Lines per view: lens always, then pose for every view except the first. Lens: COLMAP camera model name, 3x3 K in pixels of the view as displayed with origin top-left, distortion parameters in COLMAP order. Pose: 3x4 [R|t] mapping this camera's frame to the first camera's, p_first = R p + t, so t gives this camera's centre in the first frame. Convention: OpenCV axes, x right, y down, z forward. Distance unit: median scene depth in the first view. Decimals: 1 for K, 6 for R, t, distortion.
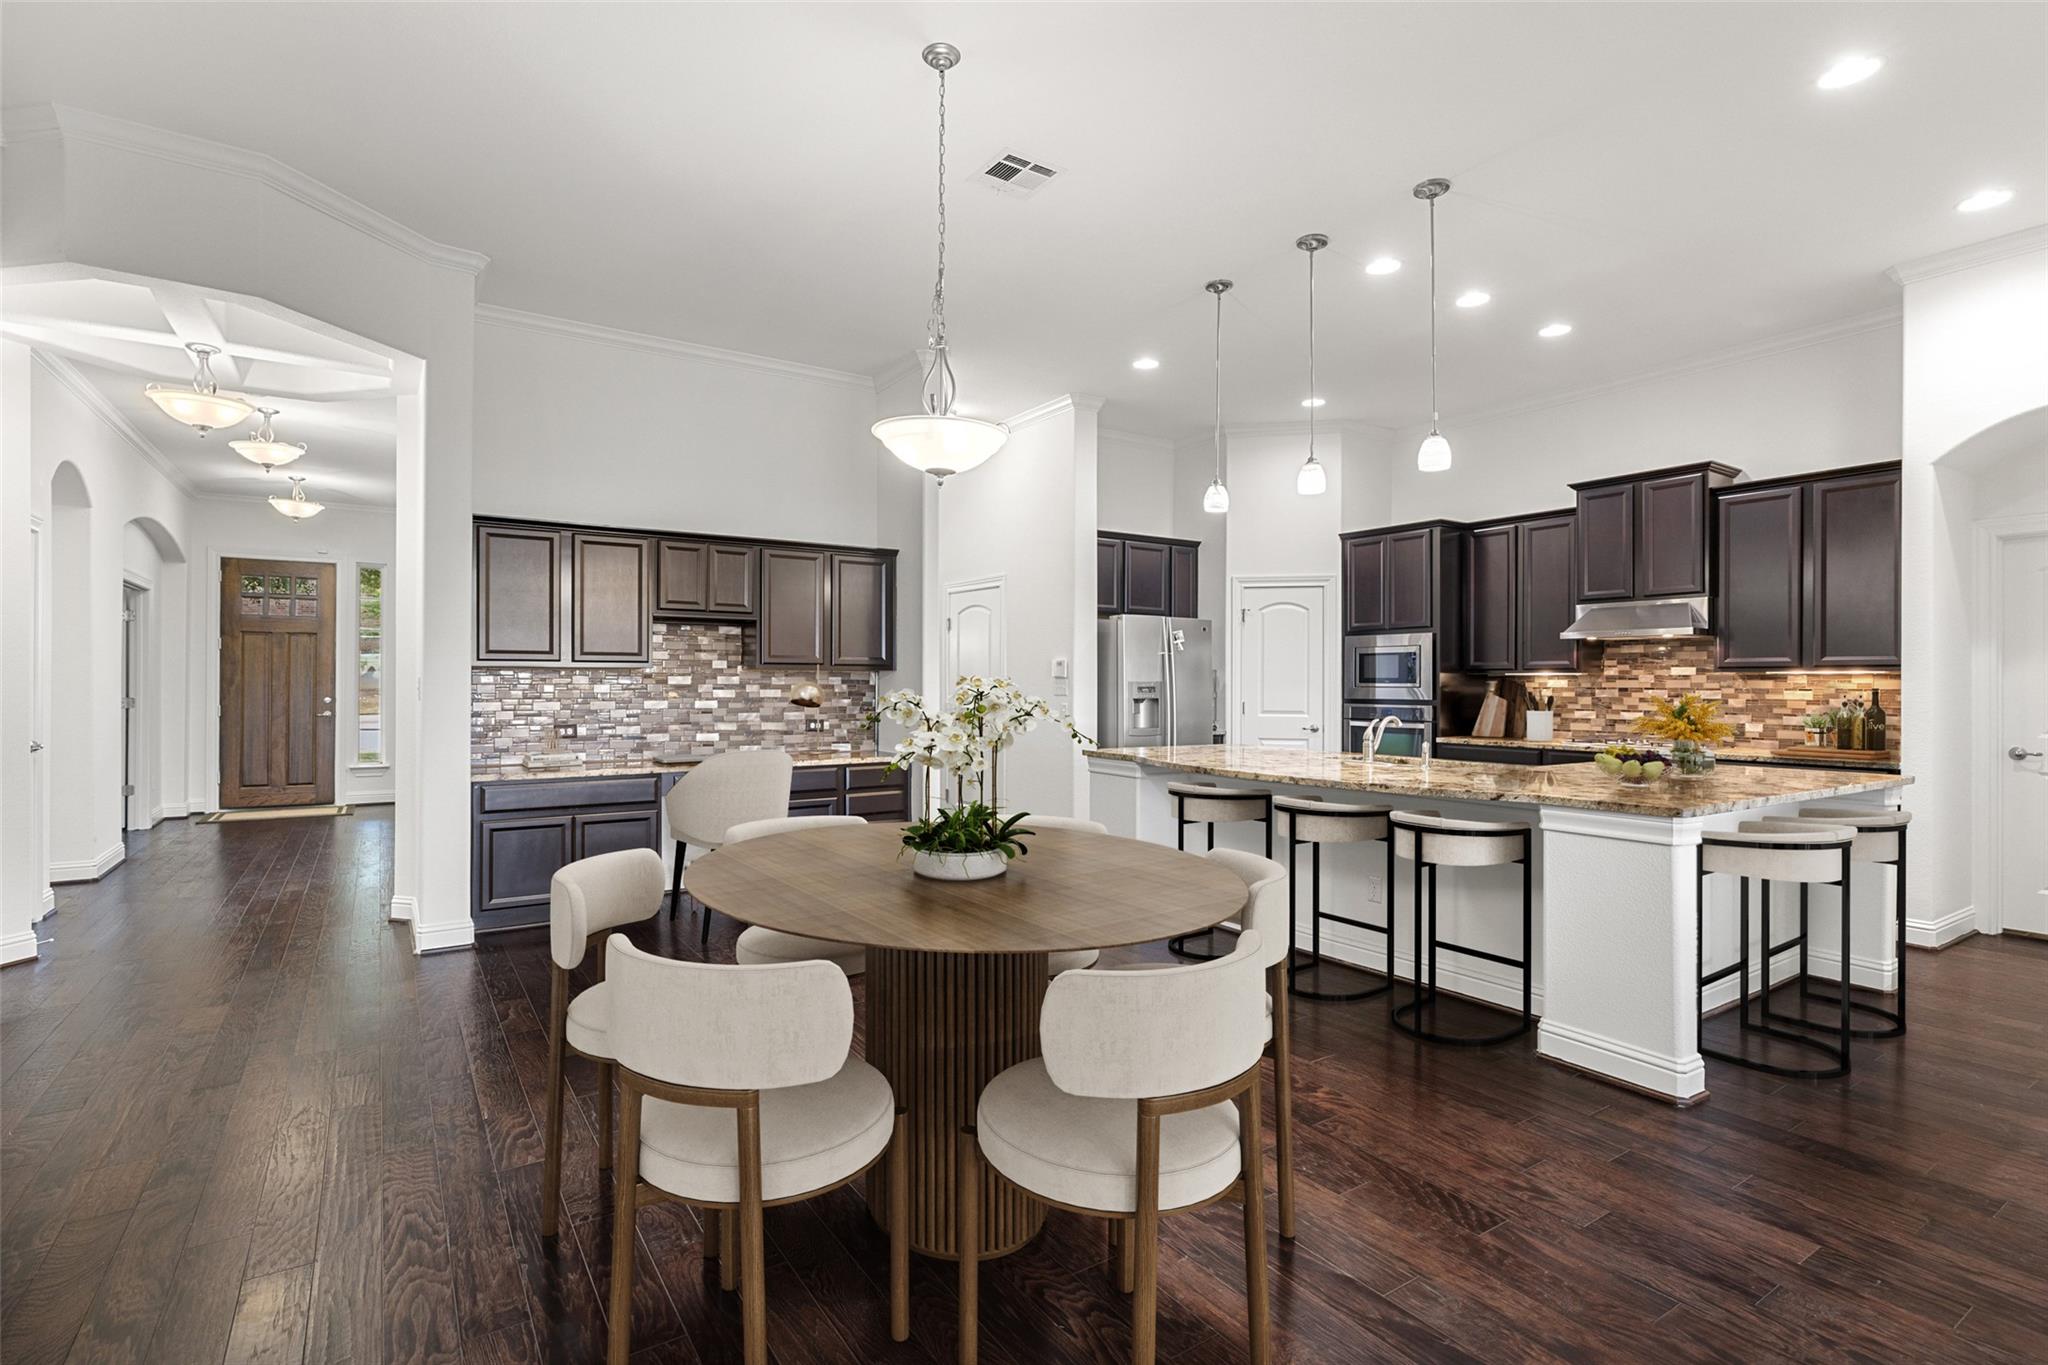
lens RADIAL K [[981.9, 0, 1017.6], [0, 981.9, 681.0], [0, 0, 1]] dist [0.002172, 0.000338]
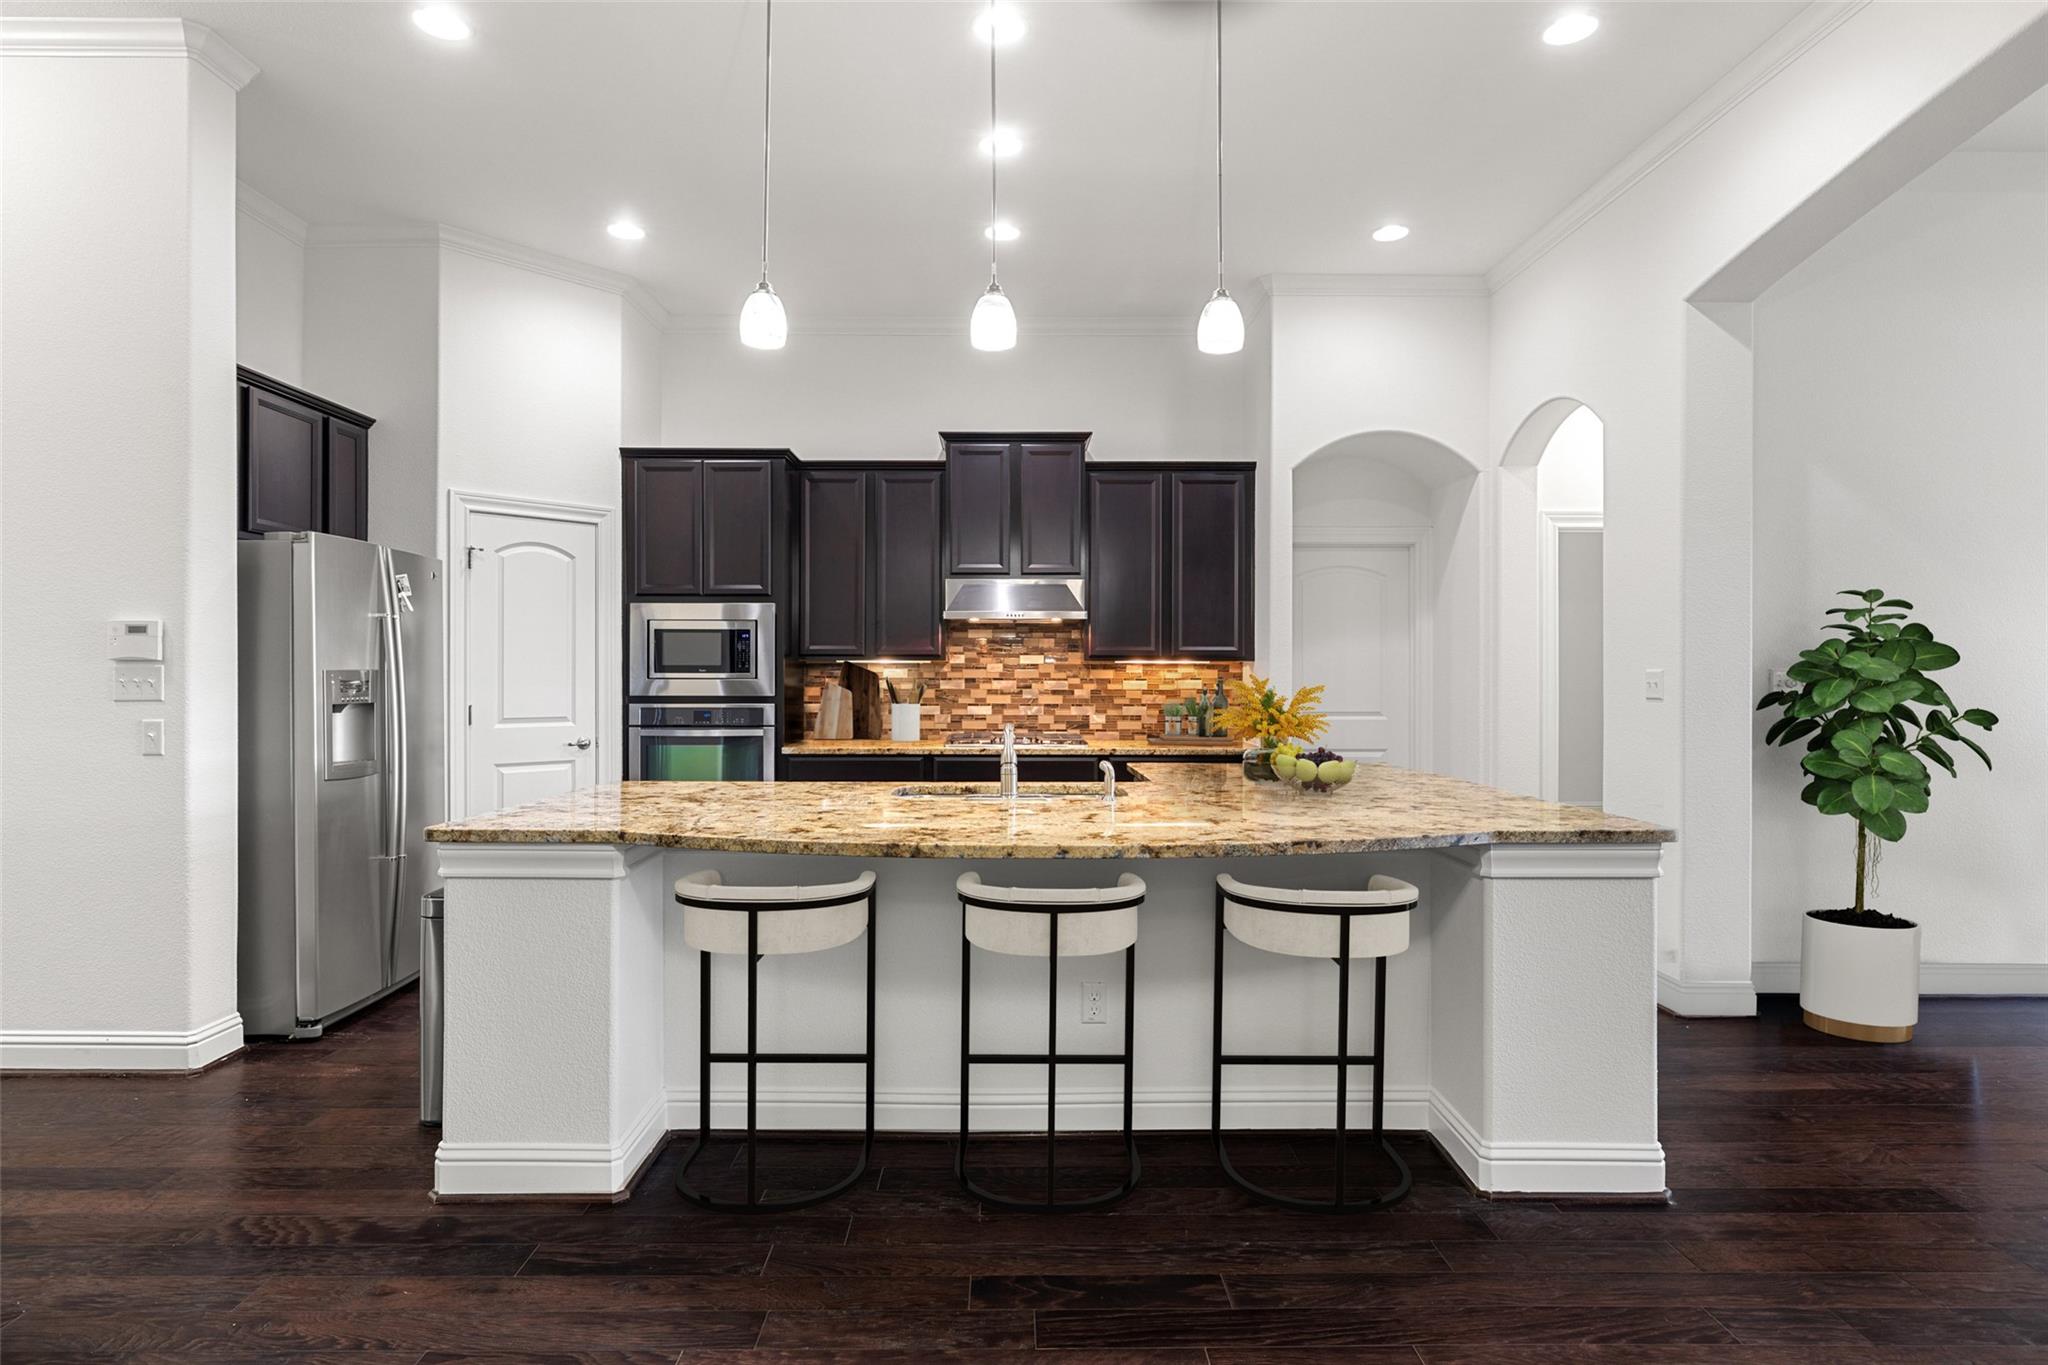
lens RADIAL K [[1070.2, 0, 1019.8], [0, 1070.2, 670.1], [0, 0, 1]] dist [-0.002679, -0.000200]
pose [[0.536357, 0.001830, 0.843989, -0.161840], [-0.002790, 0.999996, -0.000395, 0.000143], [-0.843986, -0.002143, 0.536360, 0.458043]]
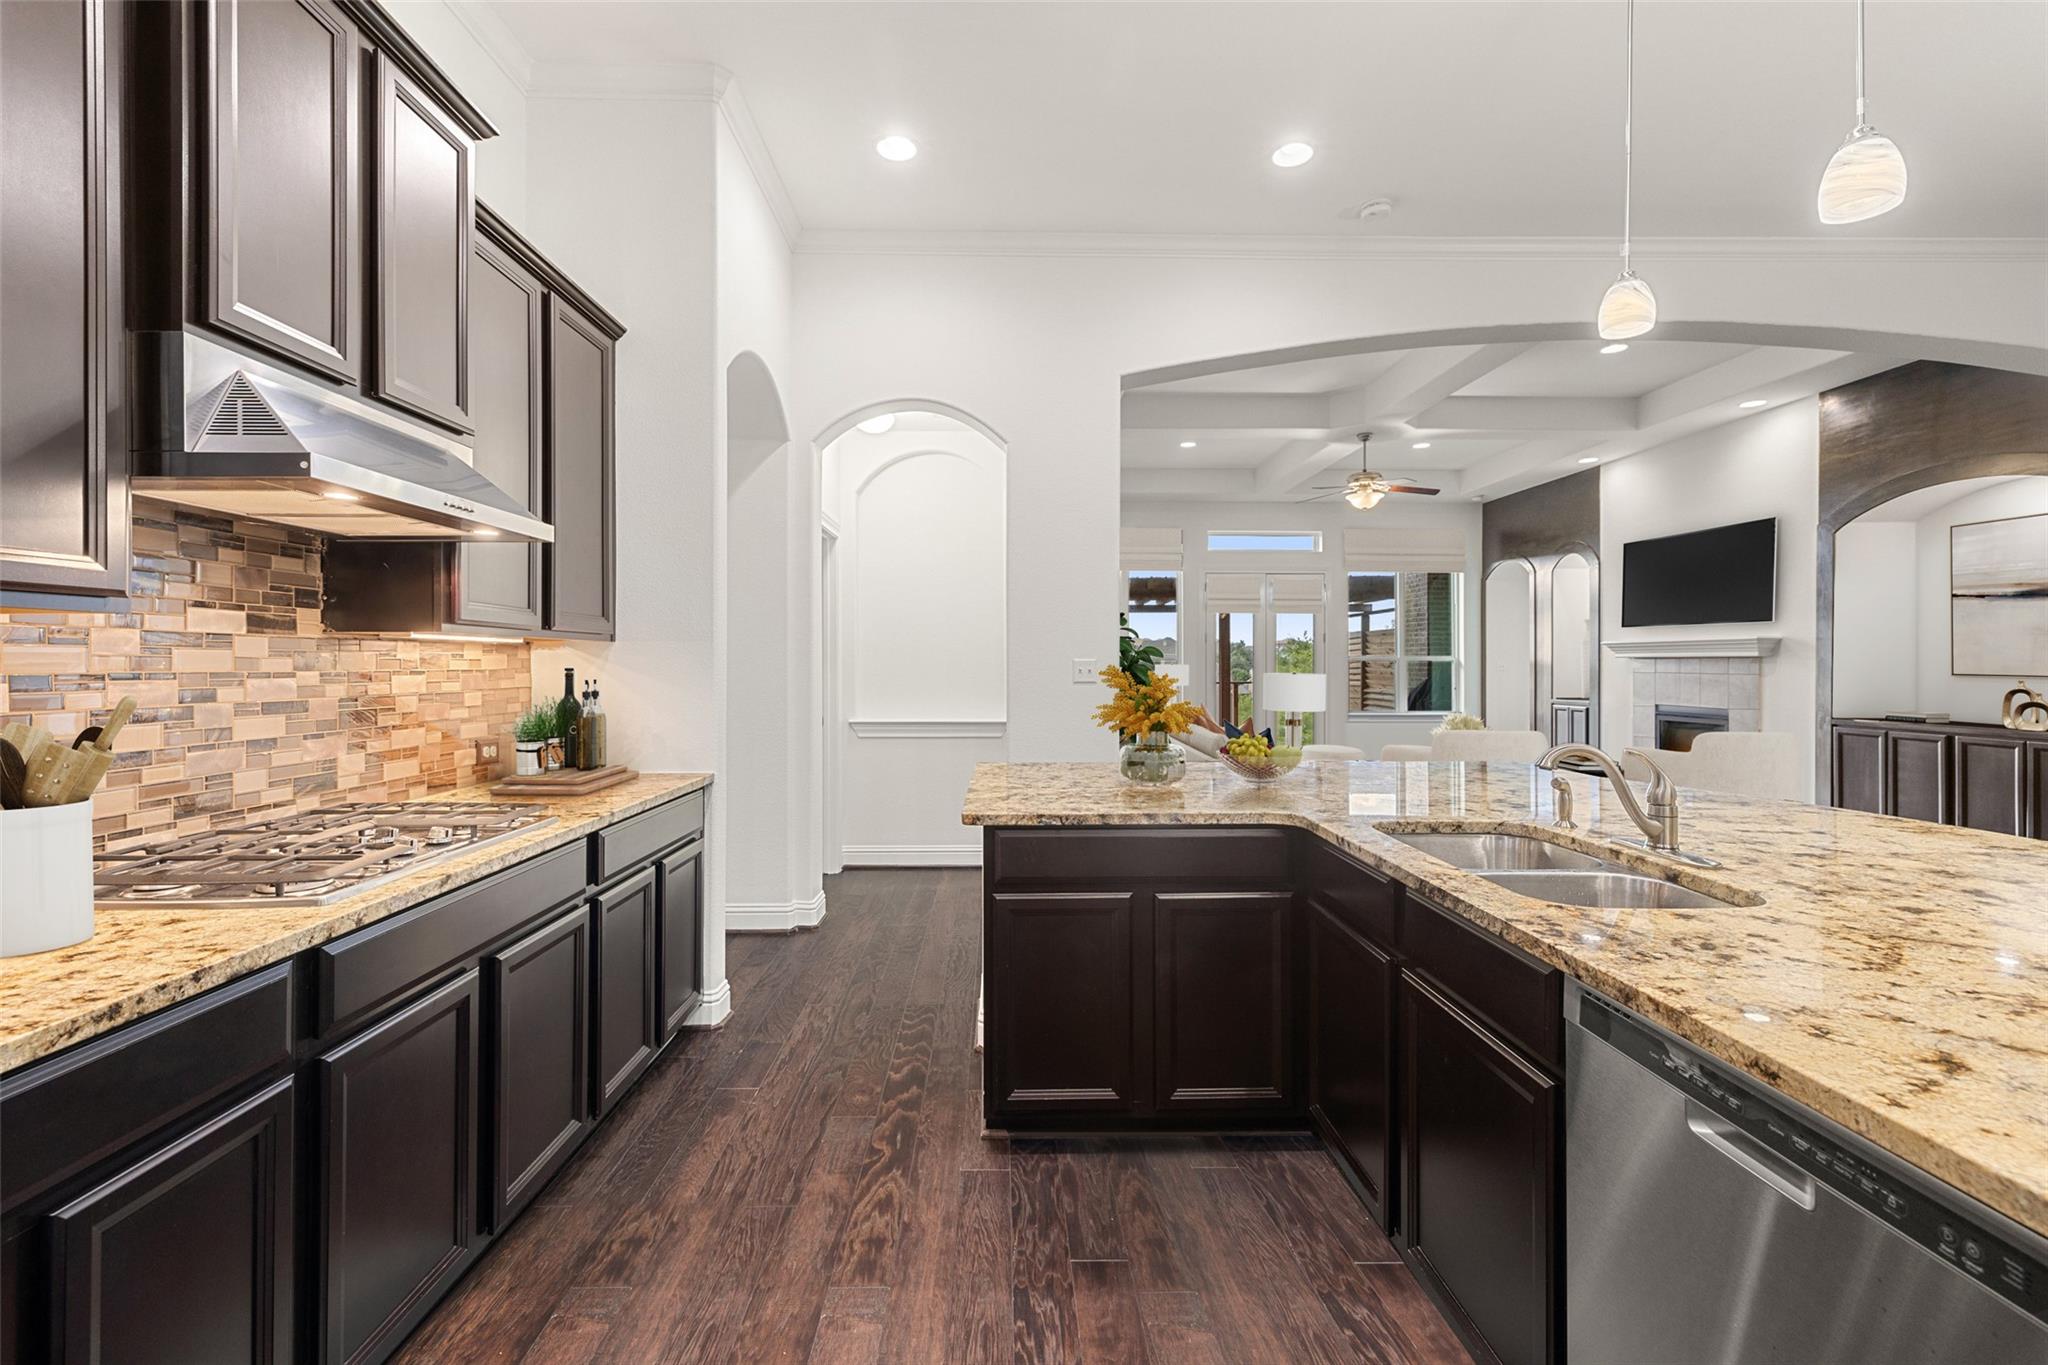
lens RADIAL K [[871.7, 0, 1019.2], [0, 871.7, 668.8], [0, 0, 1]] dist [0.001376, -0.001163]
pose [[-0.847869, -0.001831, 0.530203, 0.282024], [0.000976, 0.999987, 0.005014, 0.004636], [-0.530205, 0.004768, -0.847856, 1.063464]]
